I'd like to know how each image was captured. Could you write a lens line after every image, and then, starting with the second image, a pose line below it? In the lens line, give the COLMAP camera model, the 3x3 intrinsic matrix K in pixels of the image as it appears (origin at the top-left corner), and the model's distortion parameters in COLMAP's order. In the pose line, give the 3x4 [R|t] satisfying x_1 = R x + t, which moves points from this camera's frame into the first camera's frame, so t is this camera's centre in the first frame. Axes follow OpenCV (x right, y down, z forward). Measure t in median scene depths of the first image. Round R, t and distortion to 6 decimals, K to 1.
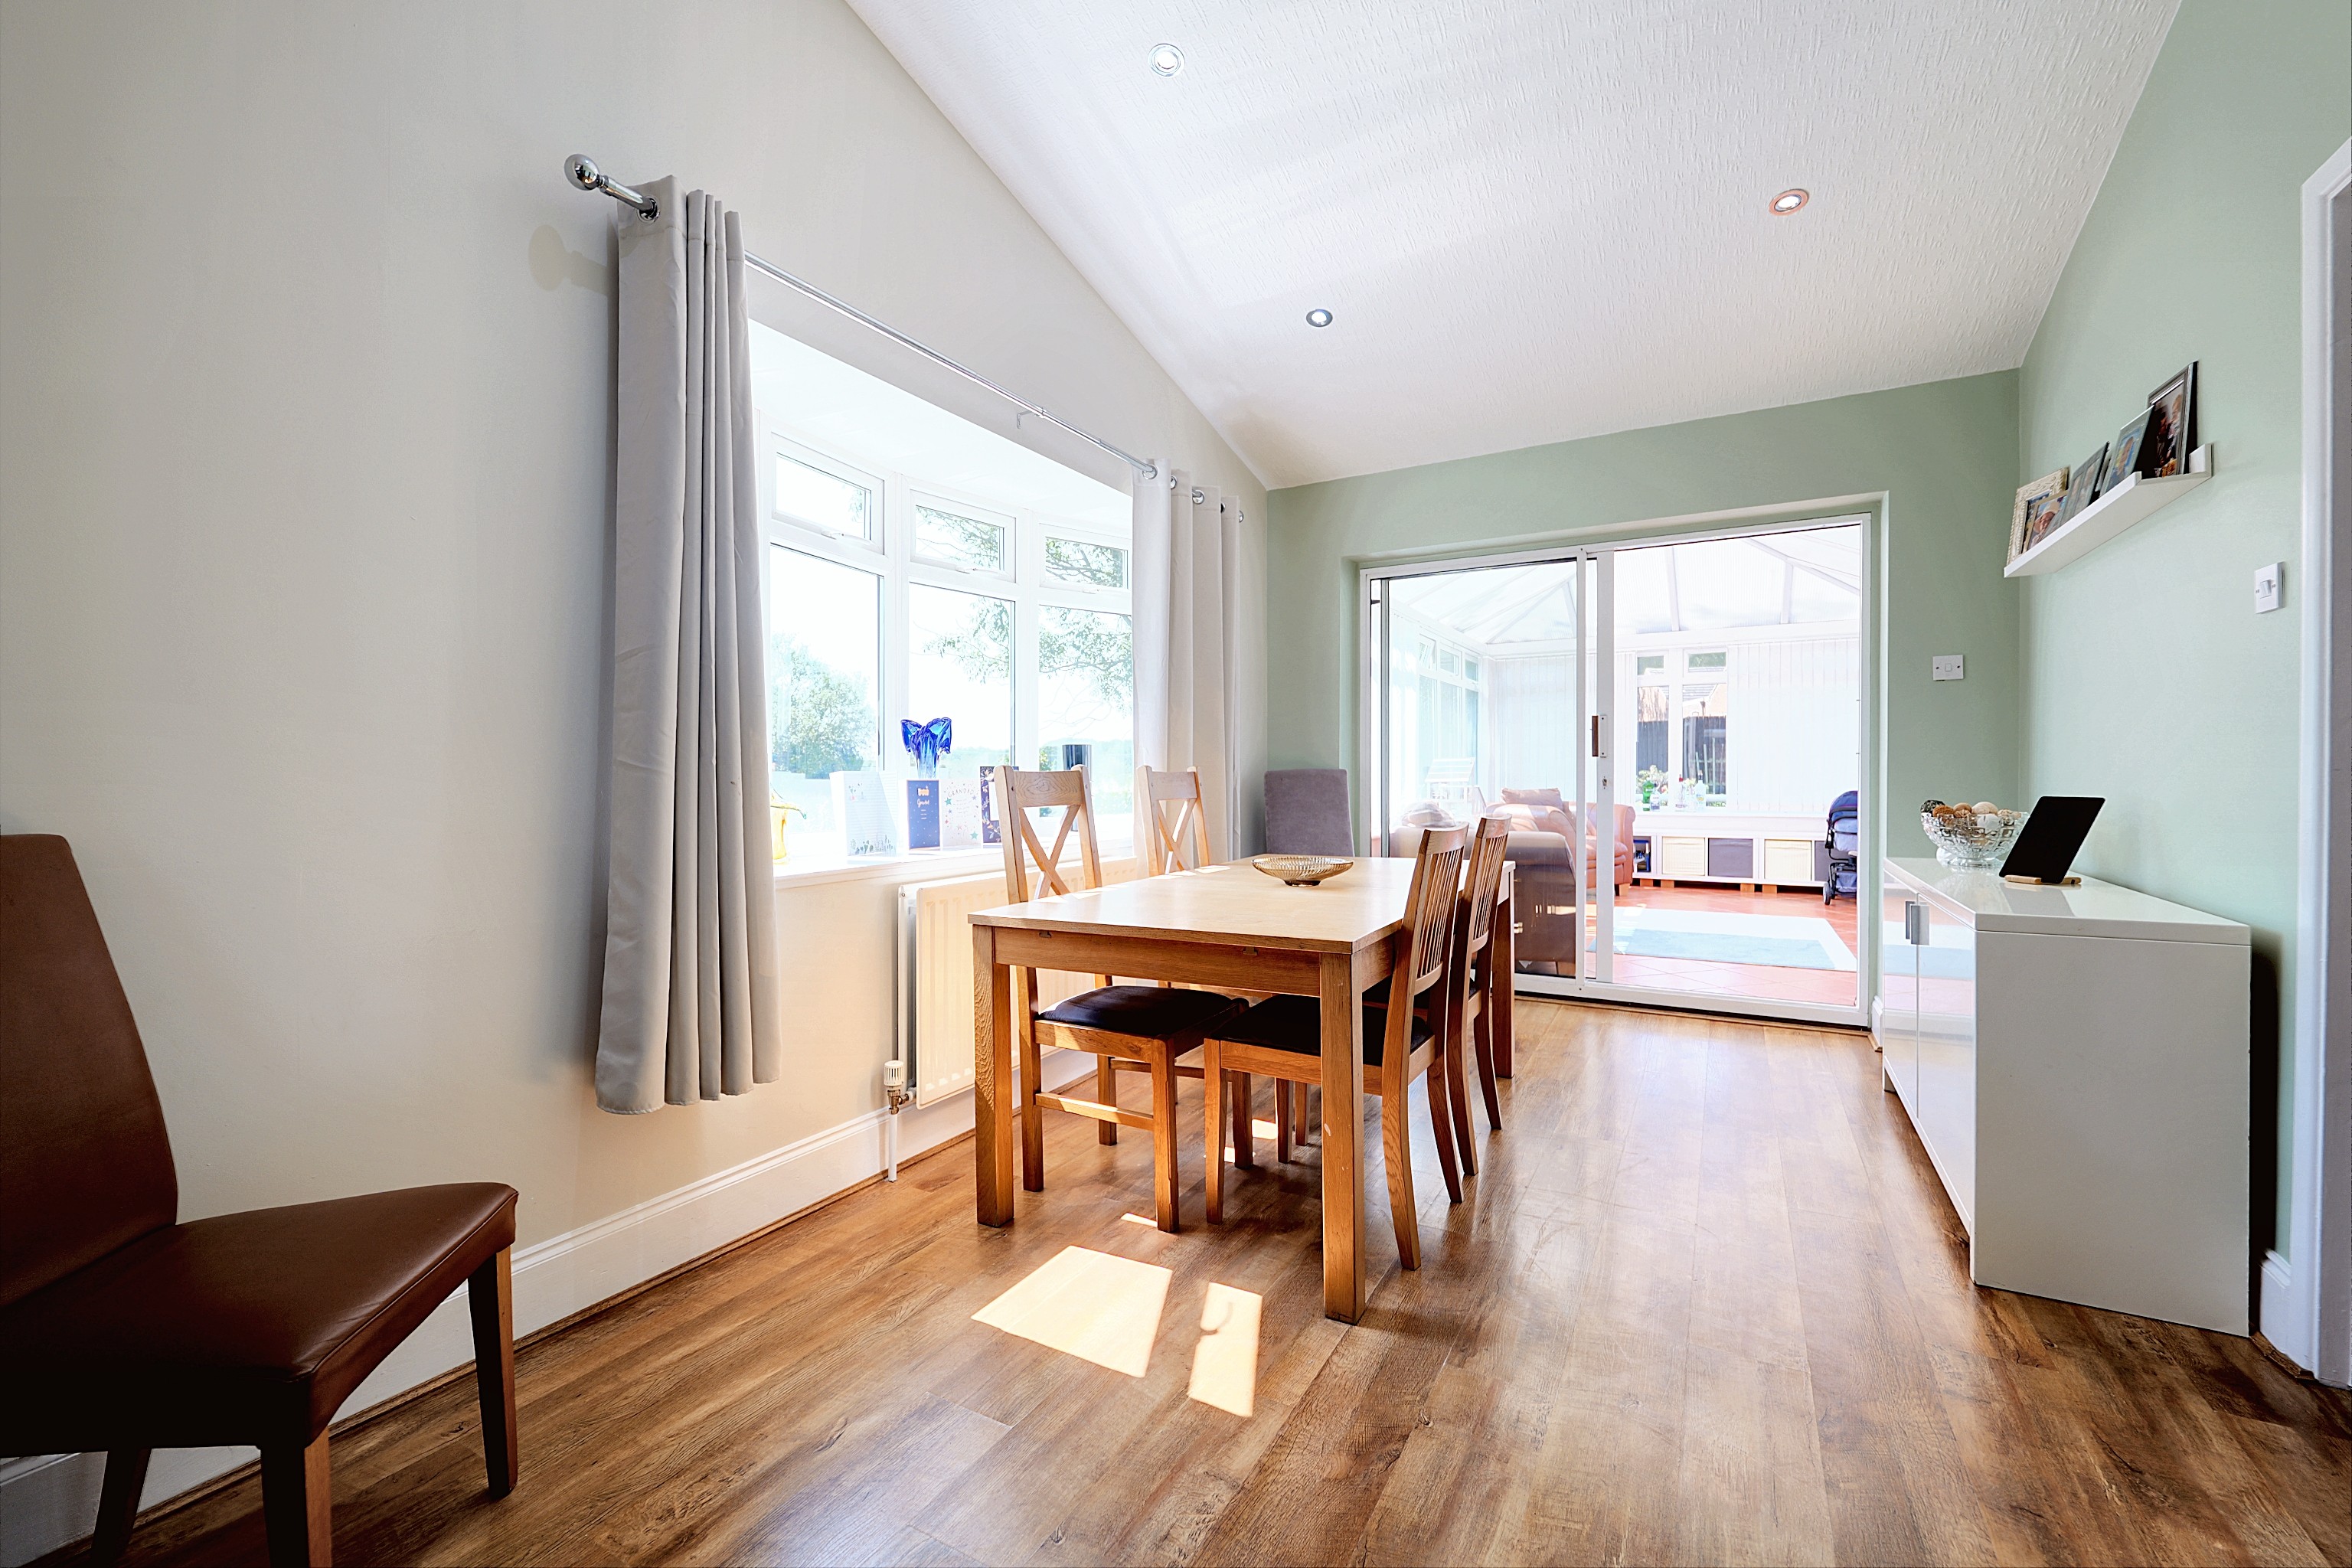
lens RADIAL K [[963.1, 0, 1176.4], [0, 963.1, 780.5], [0, 0, 1]] dist [-0.012411, 0.000451]
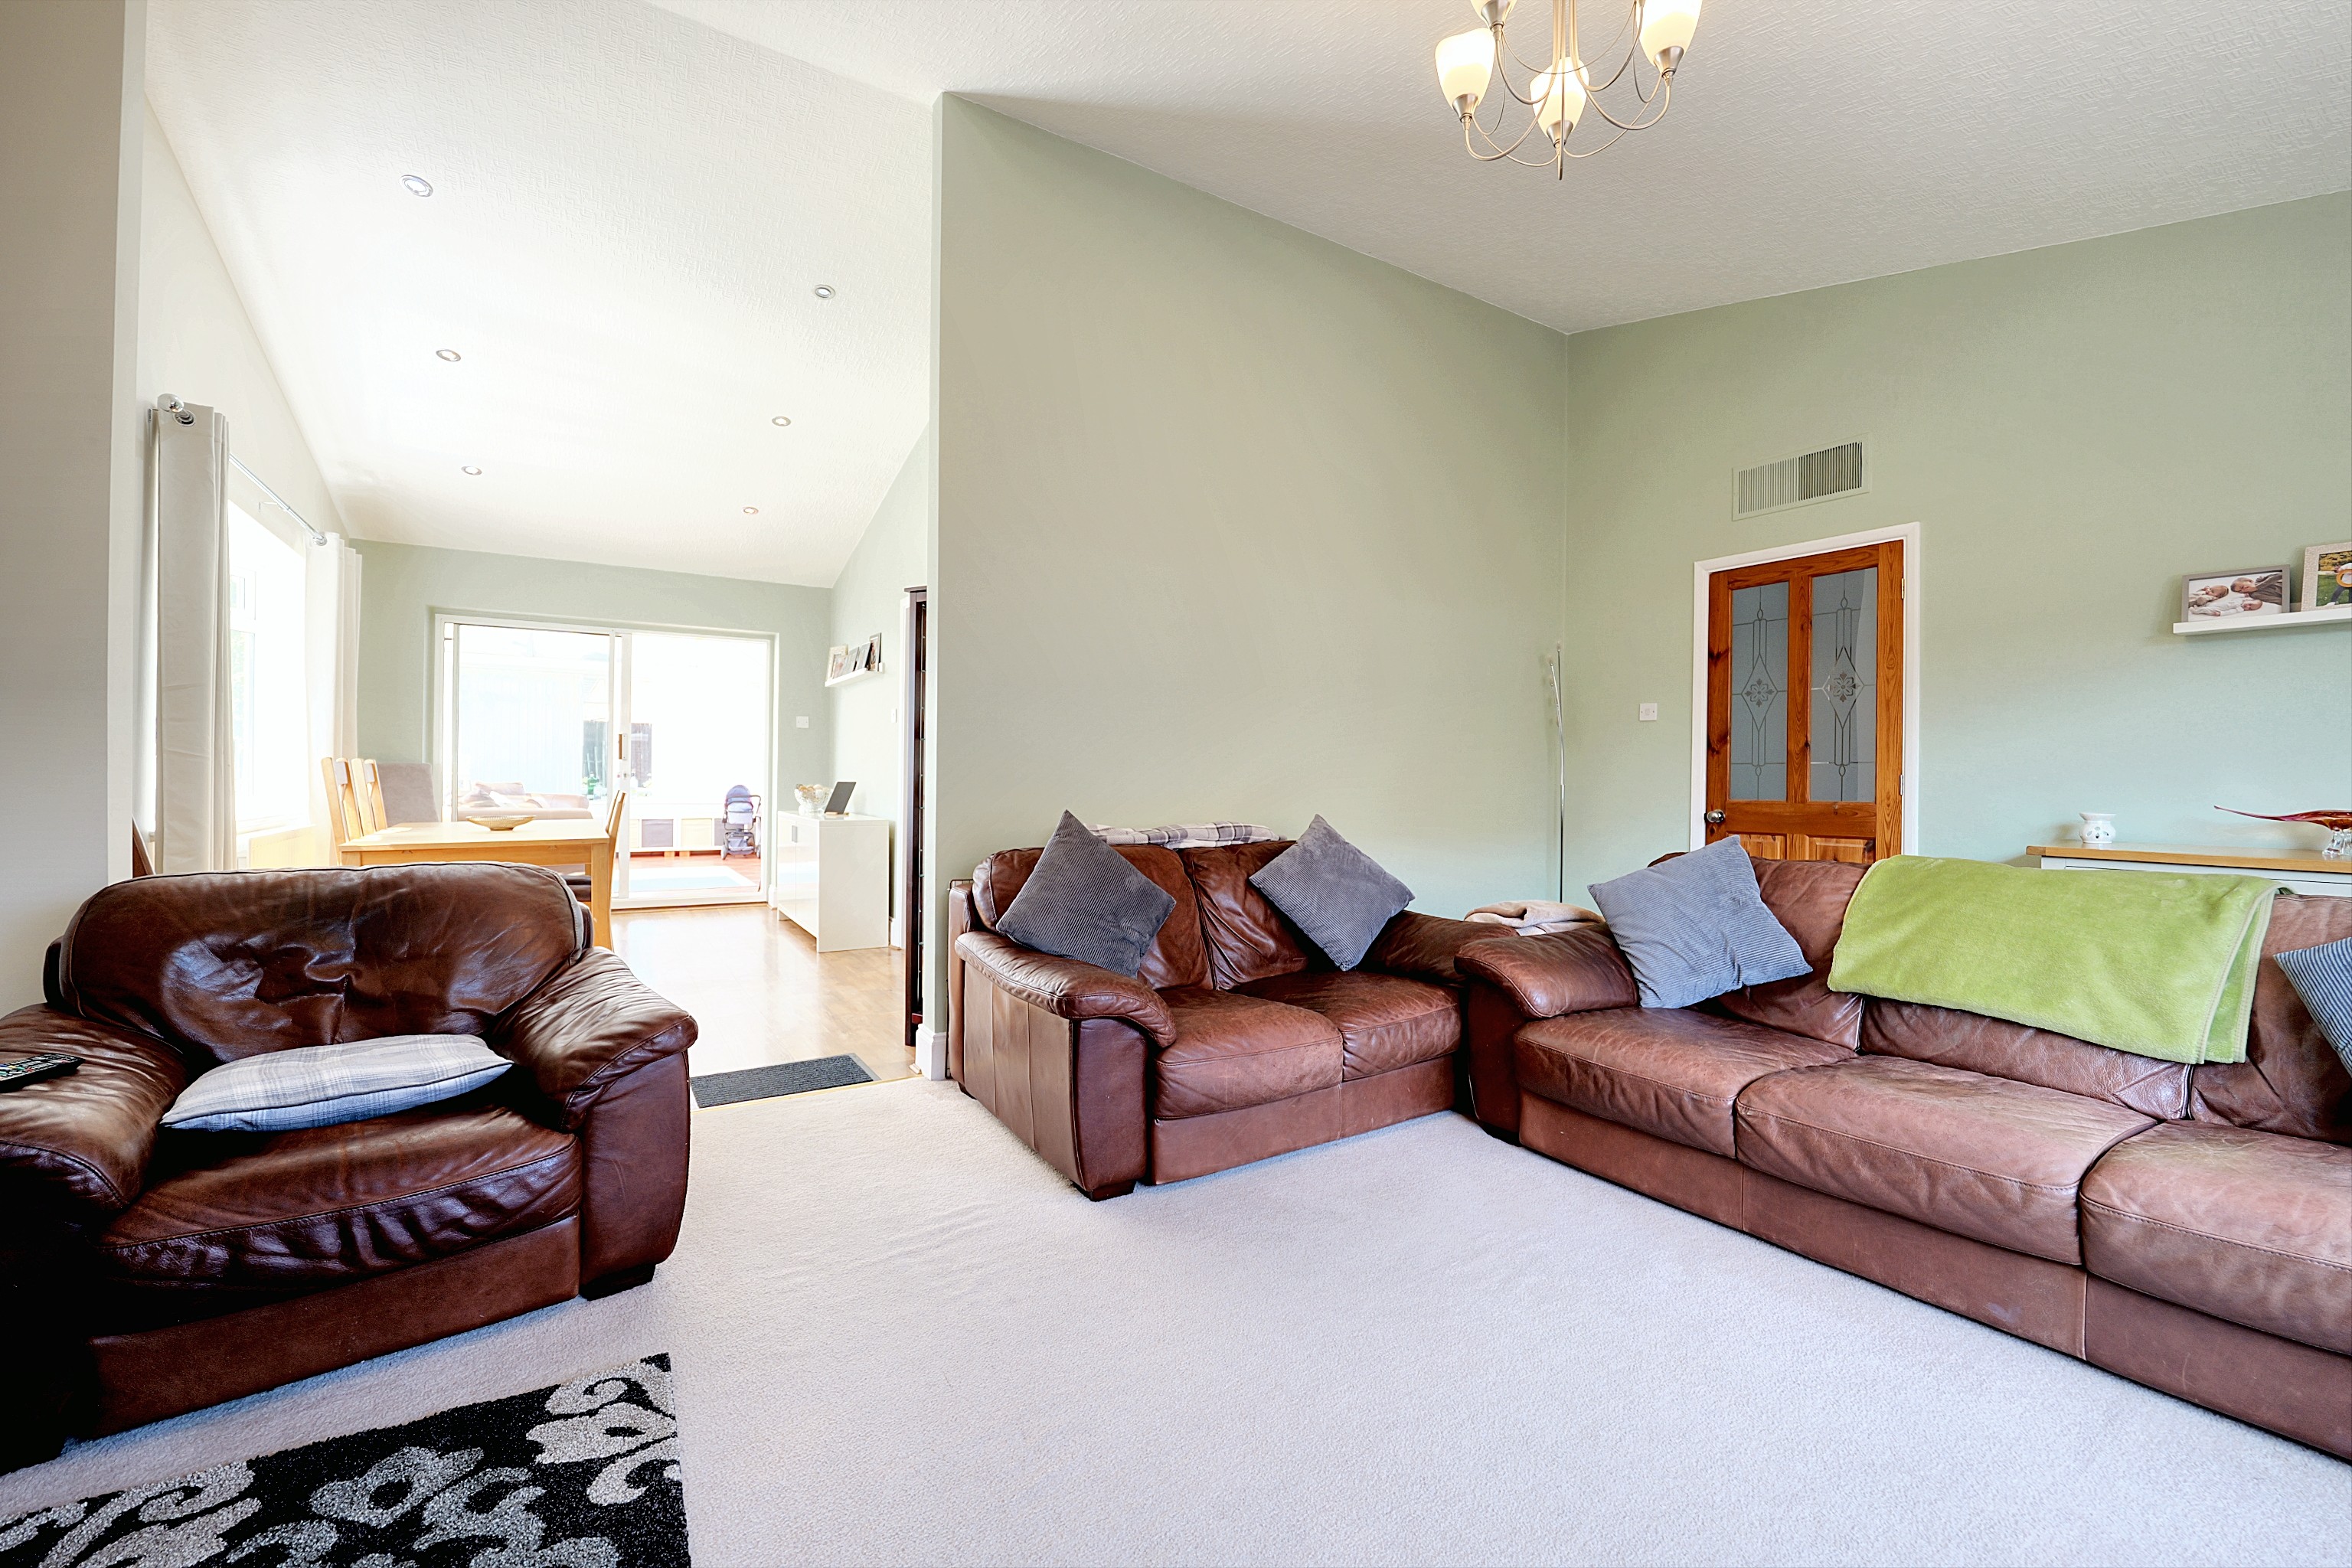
lens RADIAL K [[963.1, 0, 1176.4], [0, 963.1, 780.5], [0, 0, 1]] dist [-0.012411, 0.000451]
pose [[0.475929, 0.007426, 0.879452, -0.630149], [-0.007304, 0.999963, -0.004491, 0.013171], [-0.879453, -0.004286, 0.475966, -0.697201]]
